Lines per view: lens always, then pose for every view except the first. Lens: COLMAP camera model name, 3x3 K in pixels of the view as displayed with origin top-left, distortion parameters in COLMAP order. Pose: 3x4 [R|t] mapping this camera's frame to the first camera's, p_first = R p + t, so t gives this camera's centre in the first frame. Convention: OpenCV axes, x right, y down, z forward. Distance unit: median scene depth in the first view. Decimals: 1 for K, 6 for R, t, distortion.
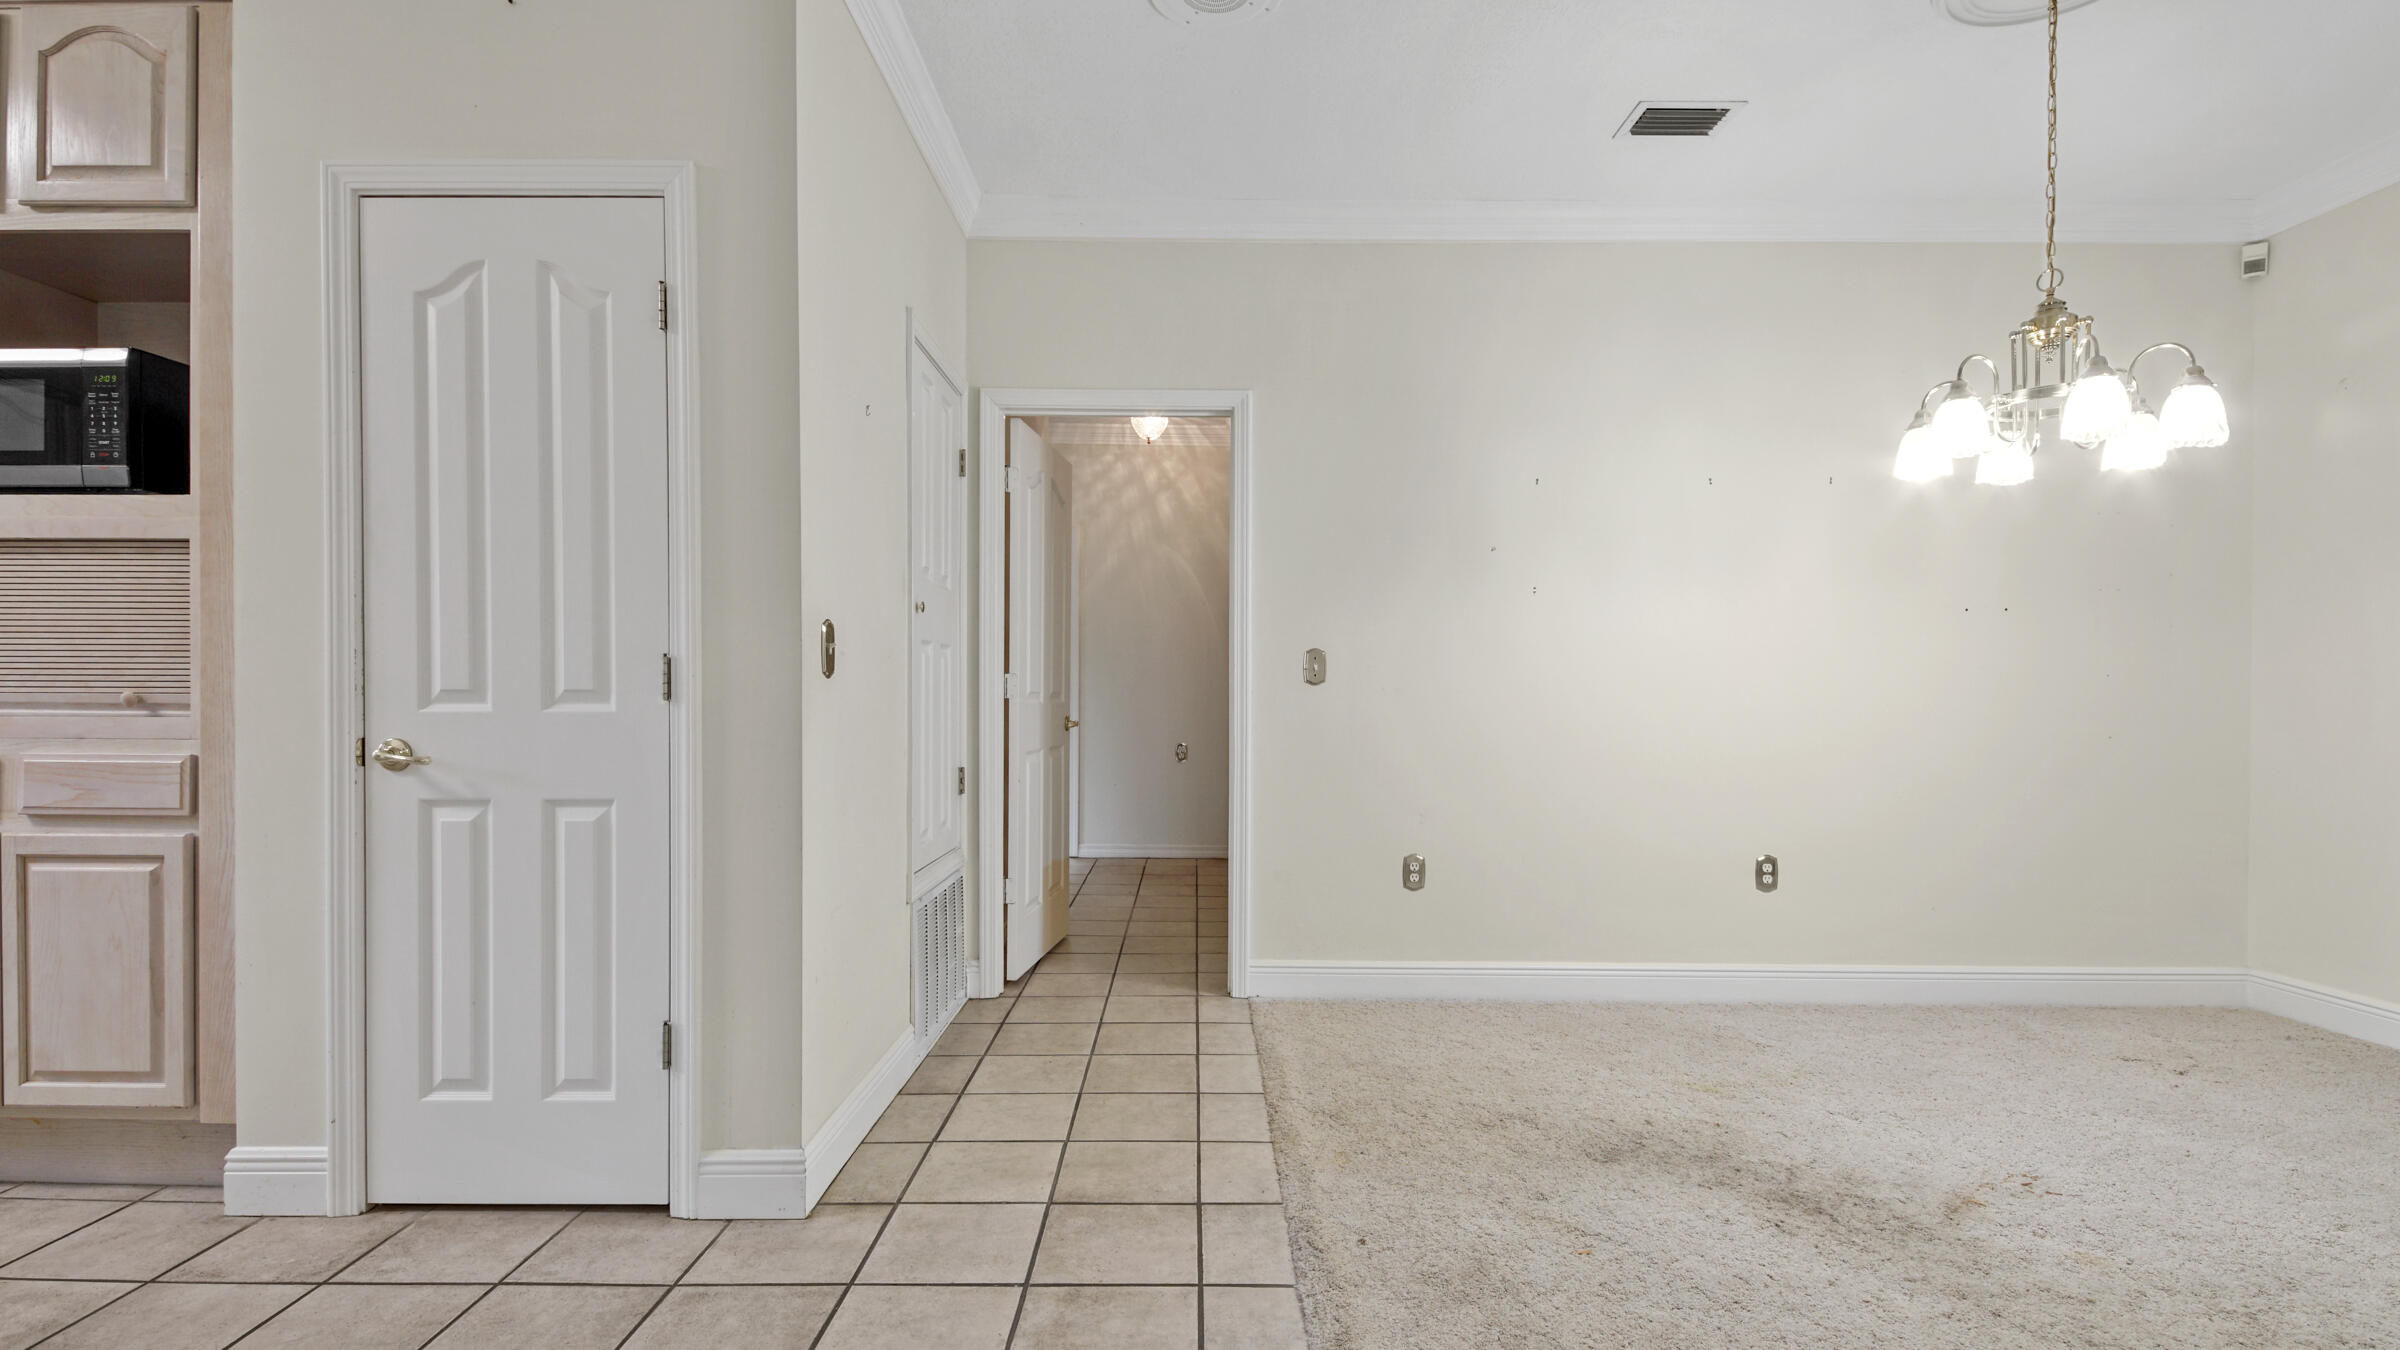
lens RADIAL K [[1057.4, 0, 1191.4], [0, 1057.4, 687.3], [0, 0, 1]] dist [0.003412, -0.005781]
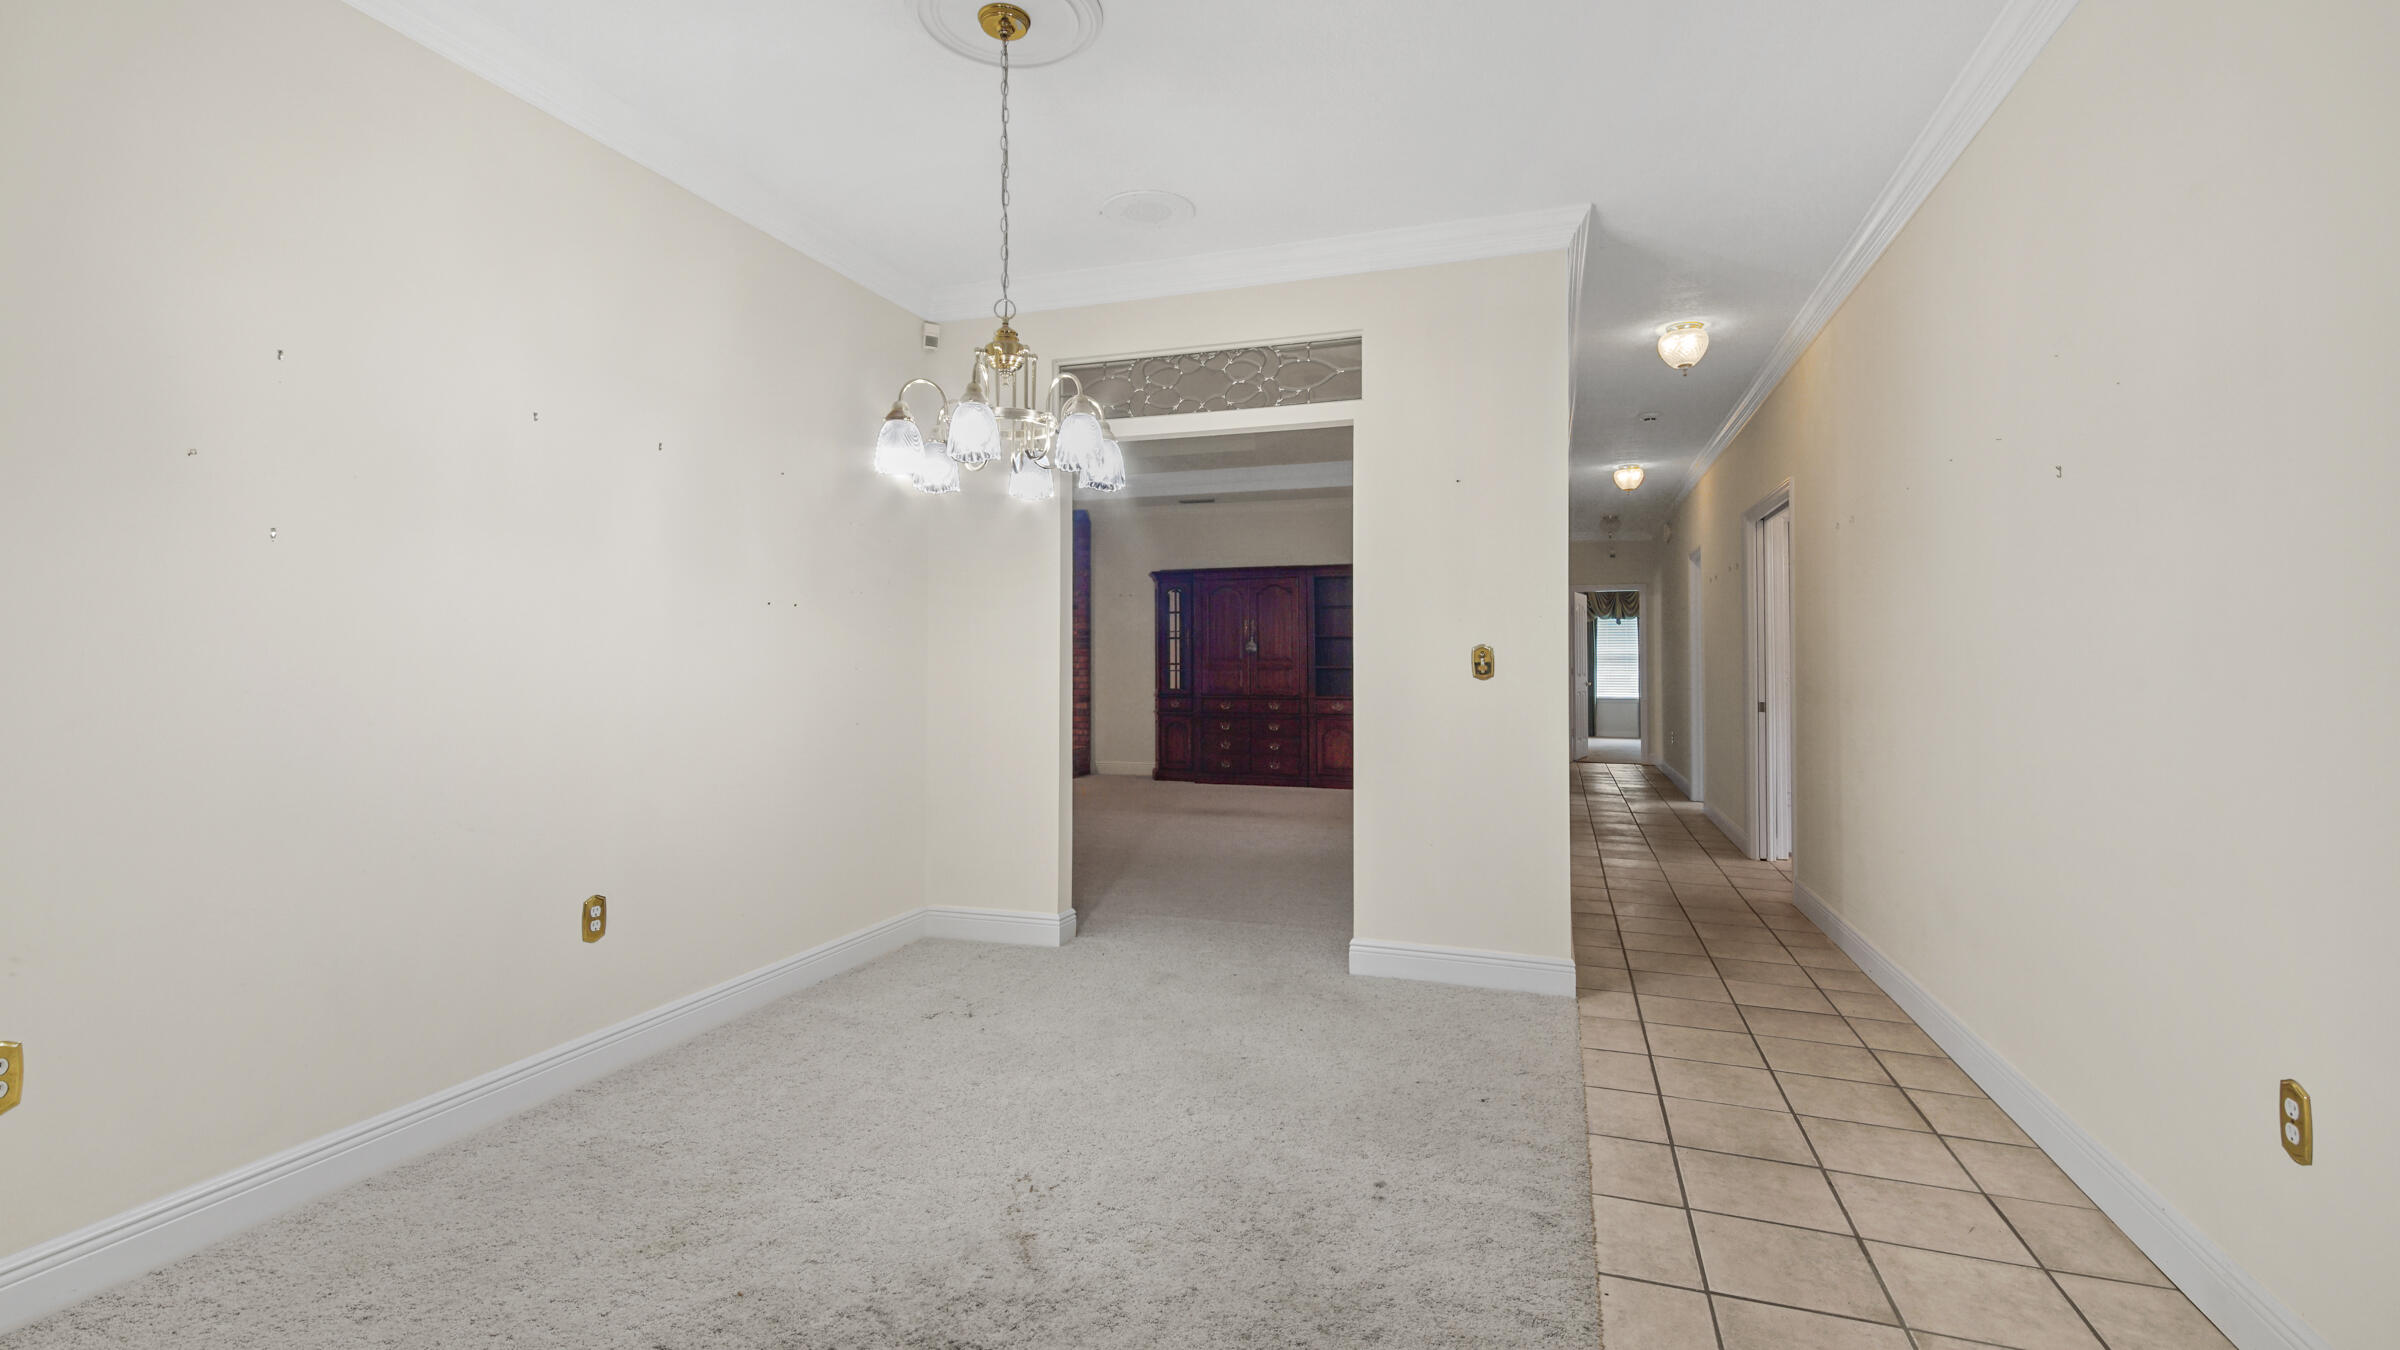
lens RADIAL K [[1057.4, 0, 1175.6], [0, 1057.4, 623.9], [0, 0, 1]] dist [0.003412, -0.005781]
pose [[0.322640, 0.028924, 0.946080, -0.114105], [0.000145, 0.999531, -0.030608, -0.032800], [-0.946522, 0.010012, 0.322484, 0.441014]]
